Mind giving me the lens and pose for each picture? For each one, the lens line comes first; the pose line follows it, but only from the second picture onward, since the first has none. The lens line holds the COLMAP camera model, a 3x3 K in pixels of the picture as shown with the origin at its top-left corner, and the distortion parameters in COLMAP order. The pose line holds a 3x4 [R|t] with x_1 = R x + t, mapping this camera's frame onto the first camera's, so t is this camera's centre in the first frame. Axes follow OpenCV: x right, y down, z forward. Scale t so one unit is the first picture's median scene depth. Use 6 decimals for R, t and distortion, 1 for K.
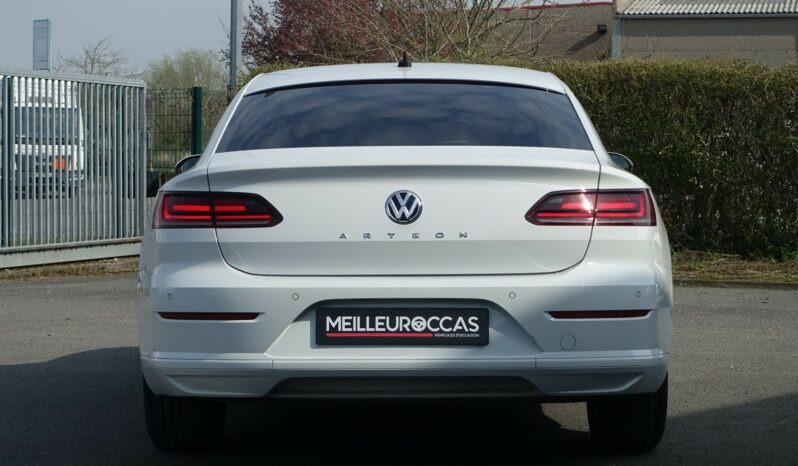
lens RADIAL K [[1901.7, 0, 401.0], [0, 1901.7, 233.7], [0, 0, 1]] dist [-0.042750, 0.000000]
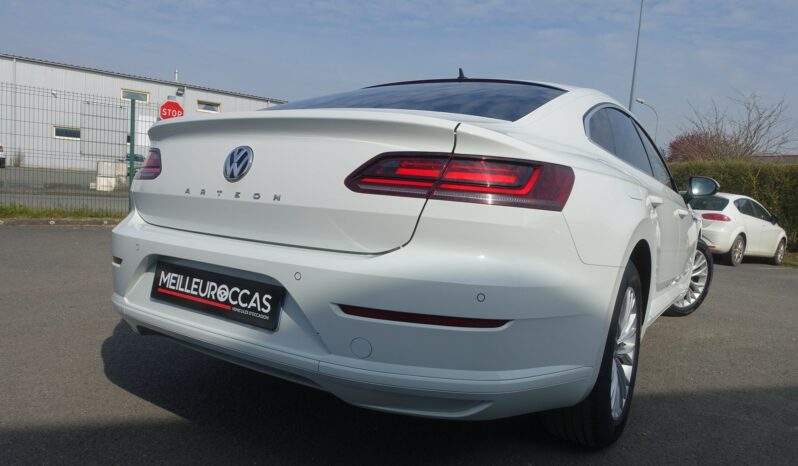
lens RADIAL K [[545.4, 0, 403.7], [0, 545.4, 236.5], [0, 0, 1]] dist [-0.000818, 0.007511]
pose [[0.842589, 0.101096, -0.528984, 0.212758], [-0.088164, 0.994865, 0.049701, 0.000874], [0.531292, 0.004760, 0.847175, 0.825926]]
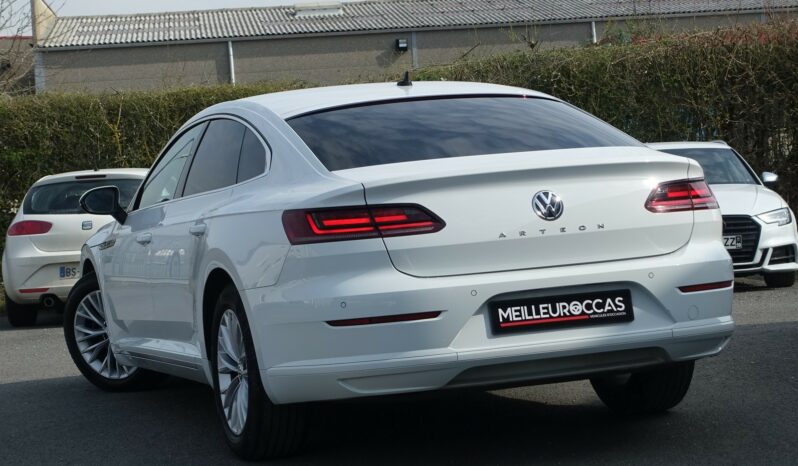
lens RADIAL K [[1901.7, 0, 399.5], [0, 1901.7, 233.0], [0, 0, 1]] dist [-0.042750, 0.000000]
pose [[0.941761, -0.075910, 0.327604, -0.449619], [0.081317, 0.996684, -0.002815, -0.001776], [-0.326304, 0.029291, 0.944811, -0.023020]]
